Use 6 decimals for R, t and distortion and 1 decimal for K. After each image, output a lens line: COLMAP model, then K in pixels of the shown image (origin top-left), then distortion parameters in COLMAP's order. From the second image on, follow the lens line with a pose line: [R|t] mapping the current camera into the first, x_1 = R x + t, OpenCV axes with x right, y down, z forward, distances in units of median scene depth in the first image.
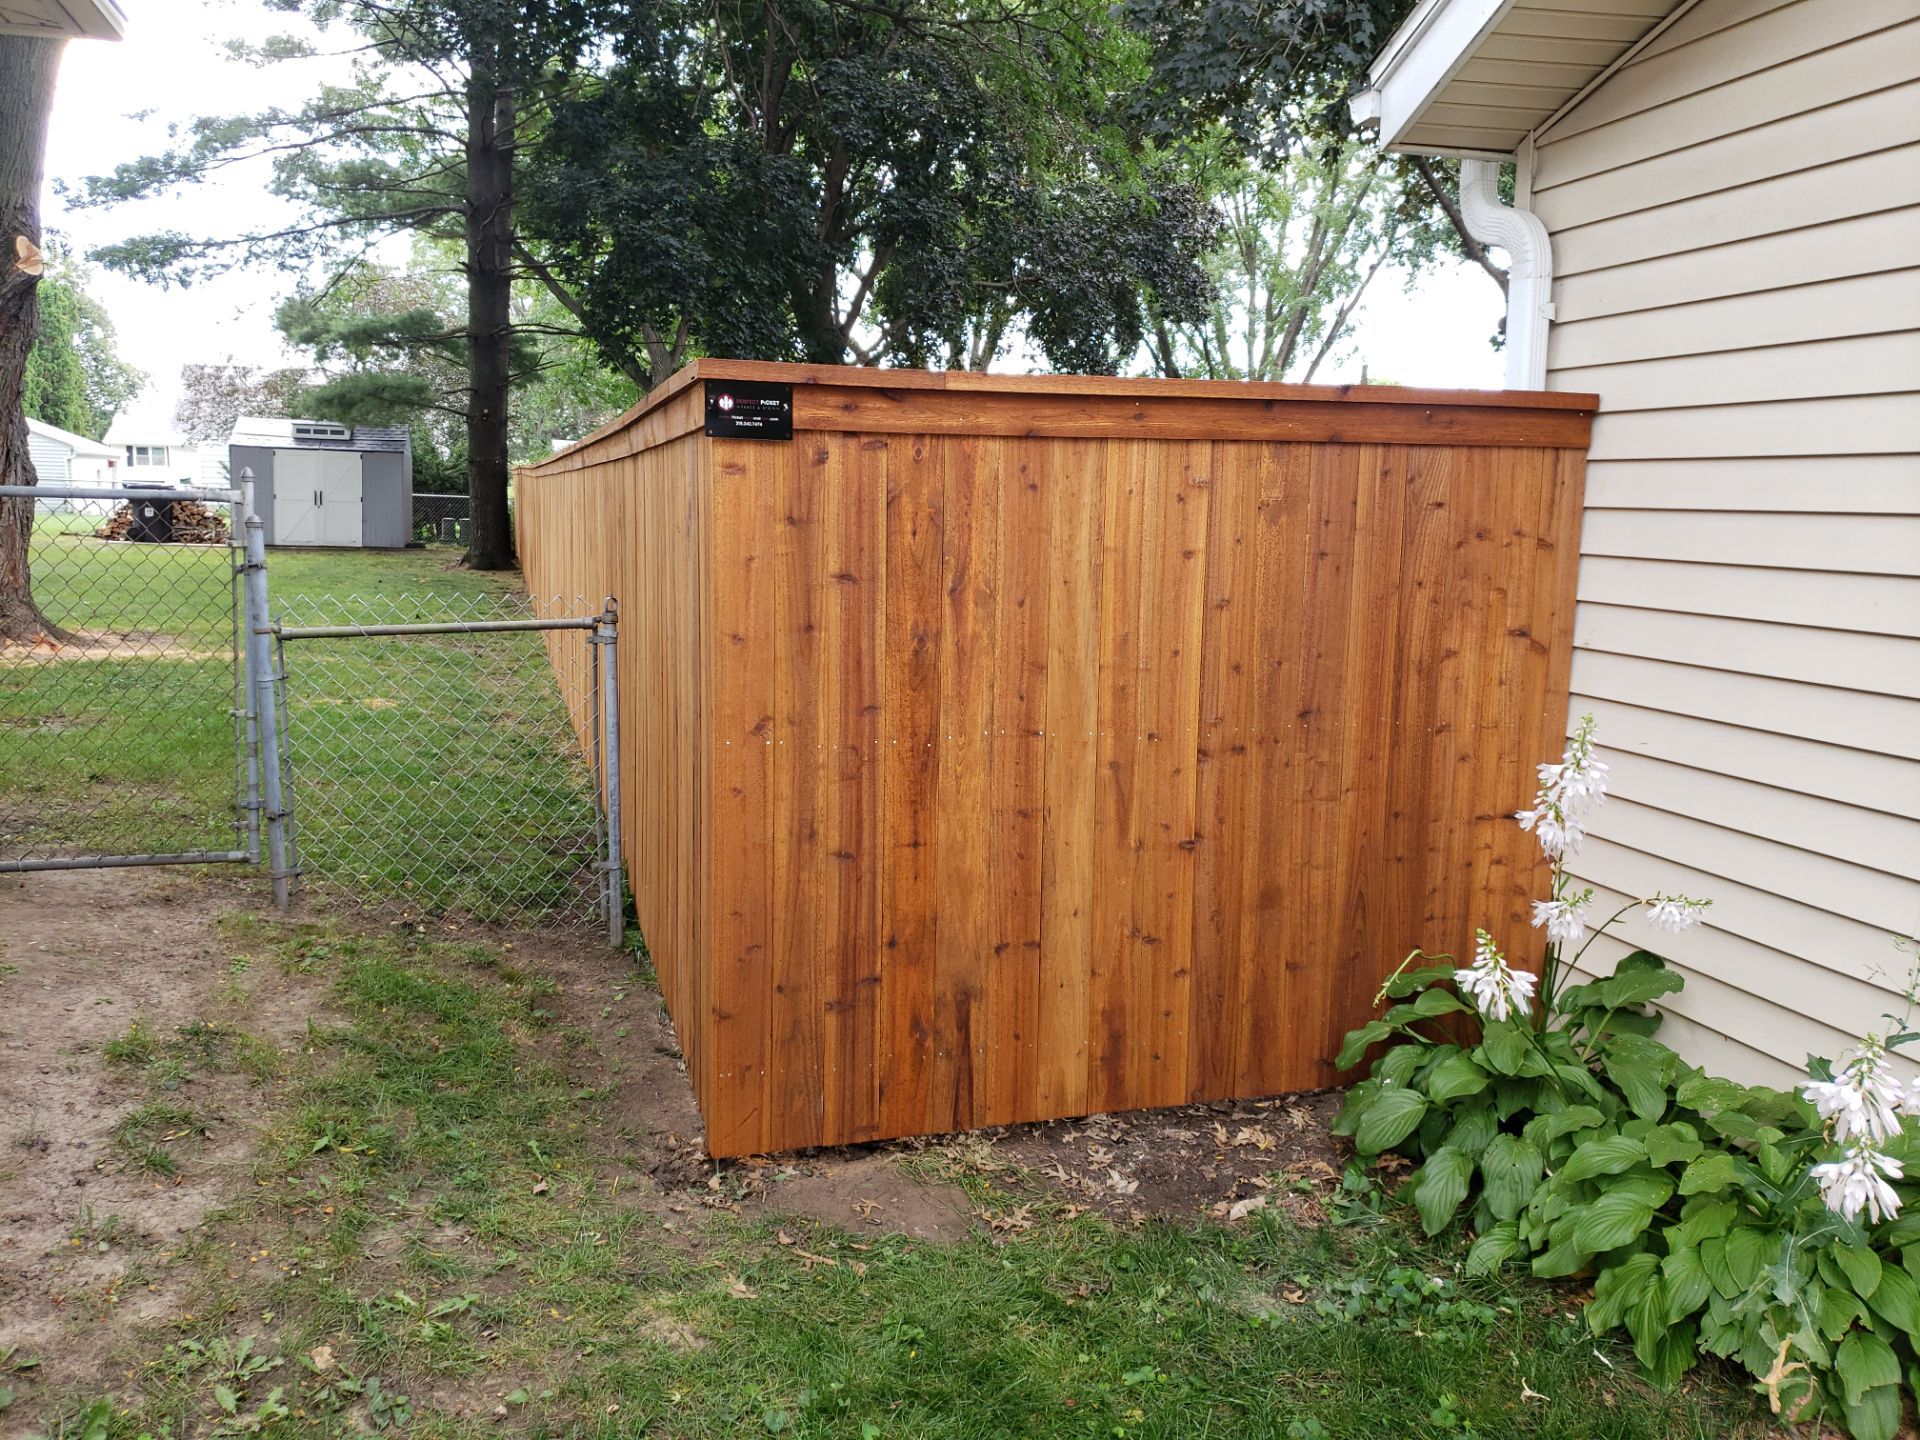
lens RADIAL K [[1427.1, 0, 951.4], [0, 1427.1, 674.8], [0, 0, 1]] dist [-0.023545, 0.000859]
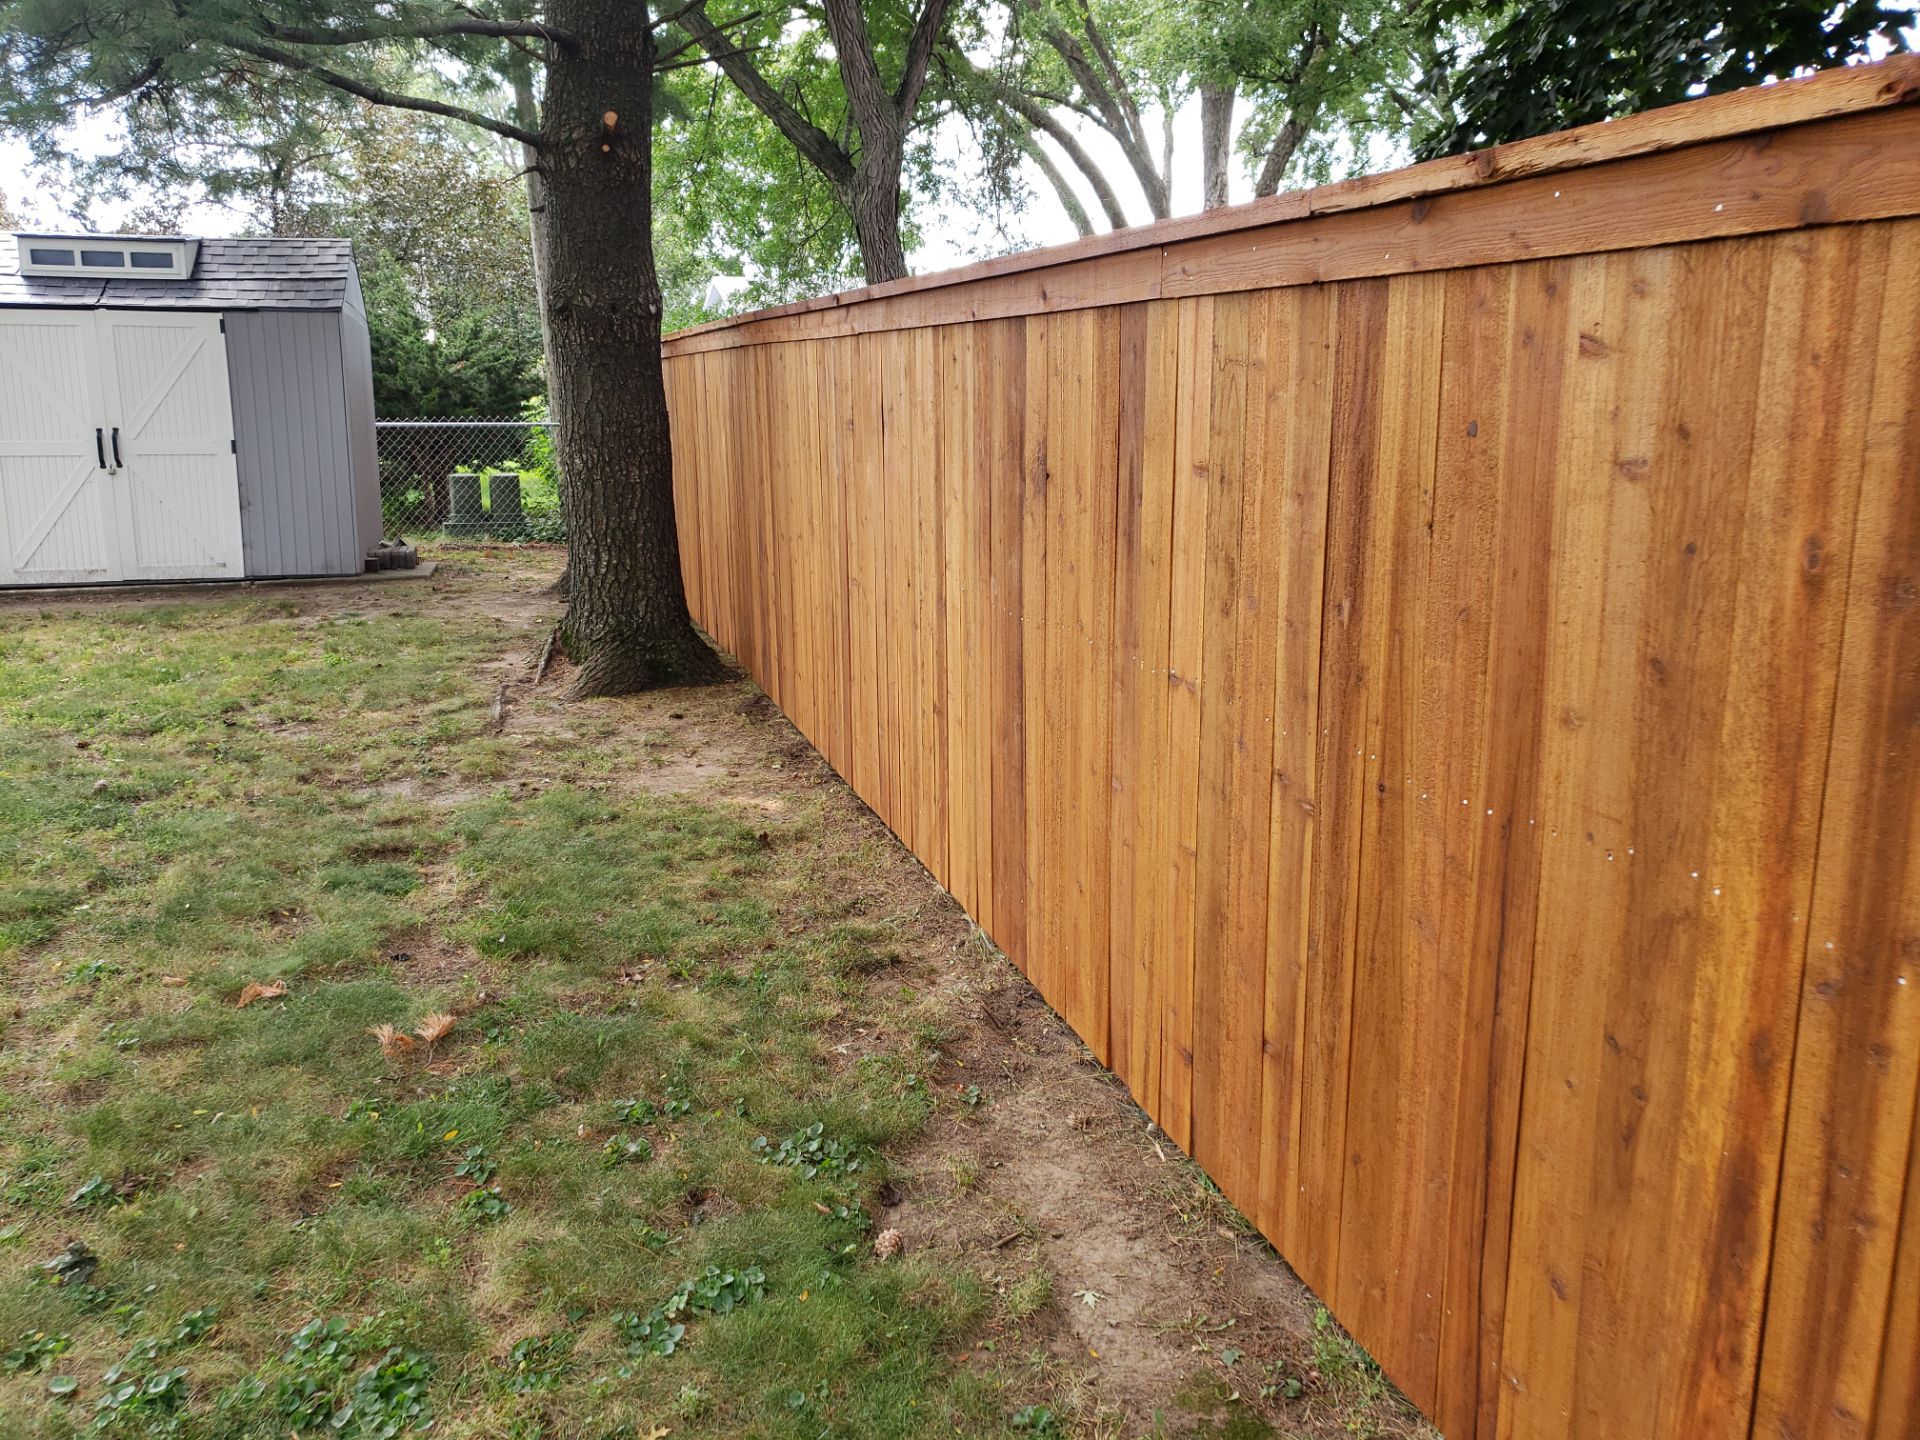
lens RADIAL K [[1427.1, 0, 951.4], [0, 1427.1, 674.8], [0, 0, 1]] dist [-0.023545, 0.000859]
pose [[0.999477, -0.030560, 0.010564, -0.238953], [0.029717, 0.996935, 0.072372, -0.086606], [-0.012743, -0.072021, 0.997322, 0.636109]]
